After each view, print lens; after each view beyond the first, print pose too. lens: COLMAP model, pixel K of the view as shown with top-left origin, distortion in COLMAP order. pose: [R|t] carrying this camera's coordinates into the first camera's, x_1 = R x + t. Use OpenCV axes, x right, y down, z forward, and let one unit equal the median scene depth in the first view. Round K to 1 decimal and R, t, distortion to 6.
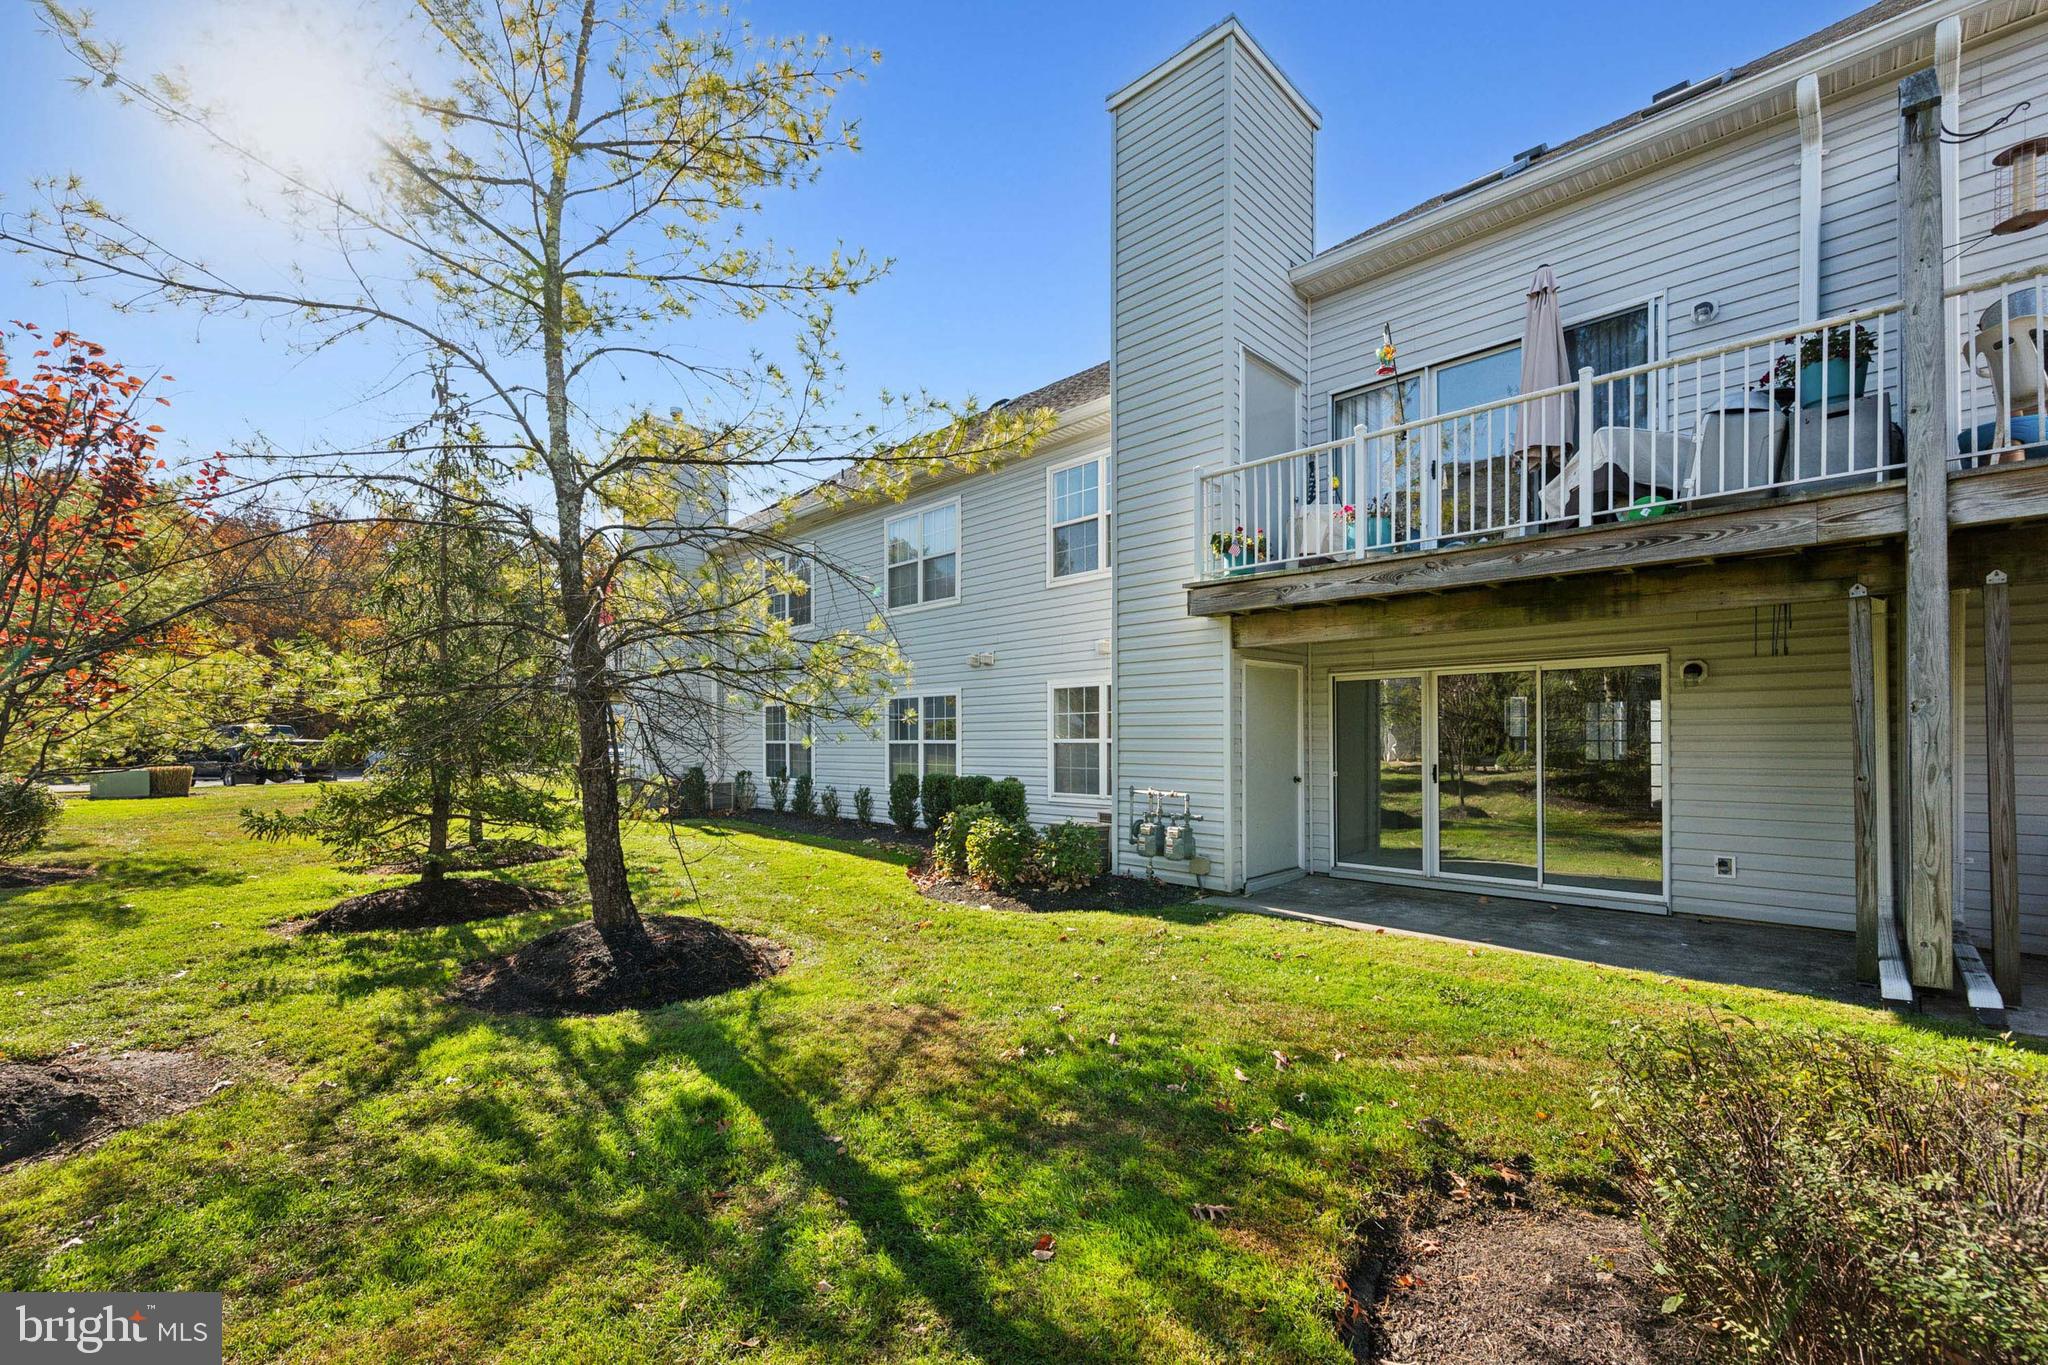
lens RADIAL K [[856.4, 0, 1023.5], [0, 856.4, 739.3], [0, 0, 1]] dist [0.000637, 0.000006]
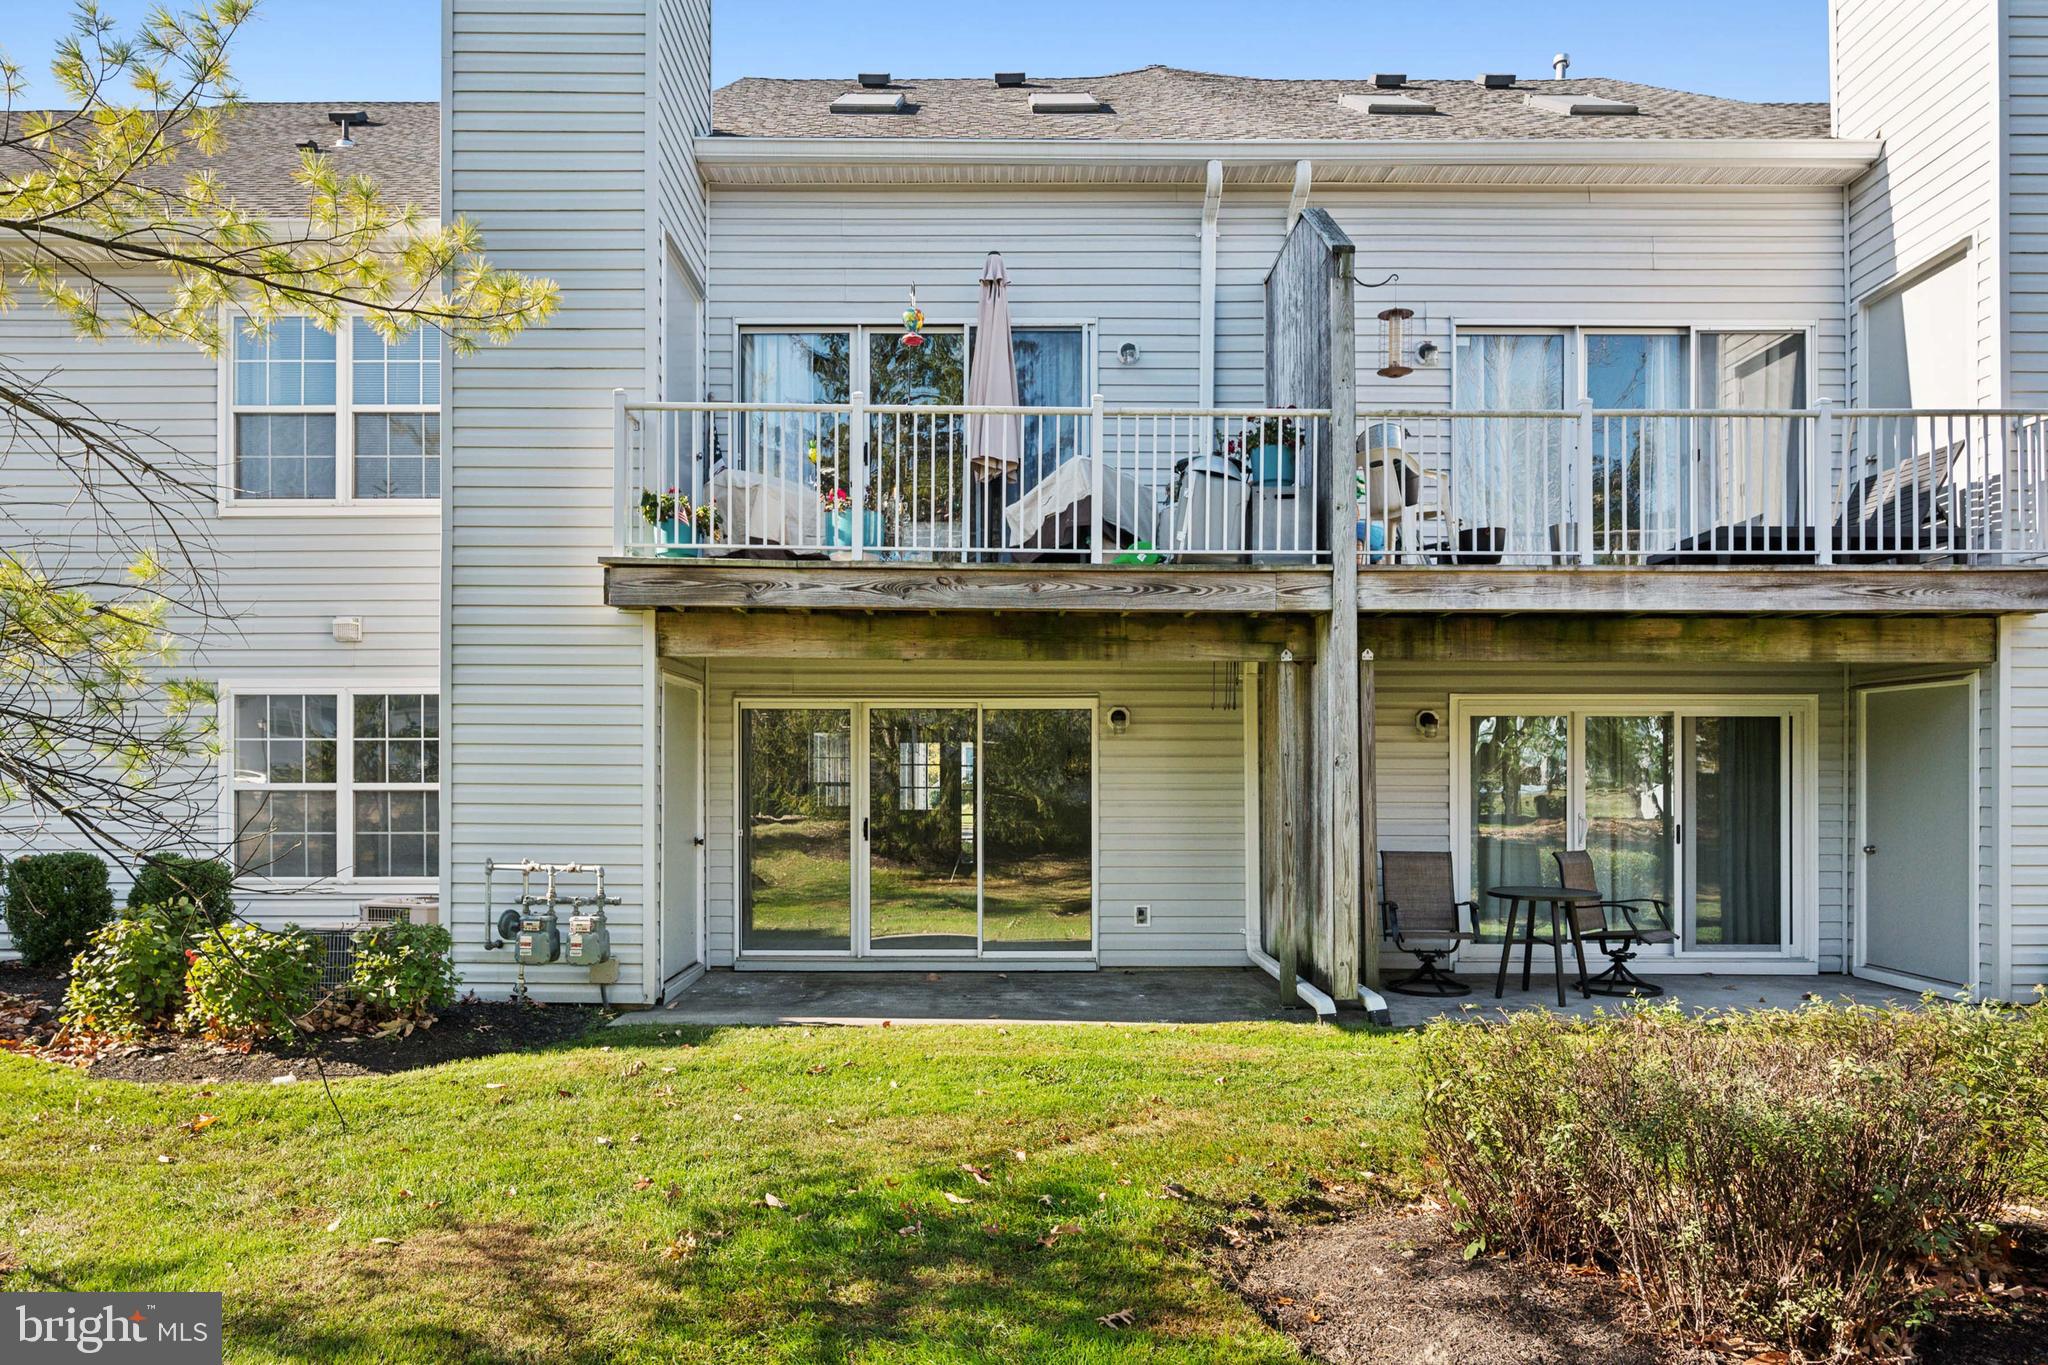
lens RADIAL K [[1274.1, 0, 1020.0], [0, 1274.1, 786.4], [0, 0, 1]] dist [0.002792, -0.001030]
pose [[0.704901, 0.002401, 0.709301, -0.348685], [-0.004340, 0.999990, 0.000928, -0.002719], [-0.709292, -0.003733, 0.704905, 0.059143]]
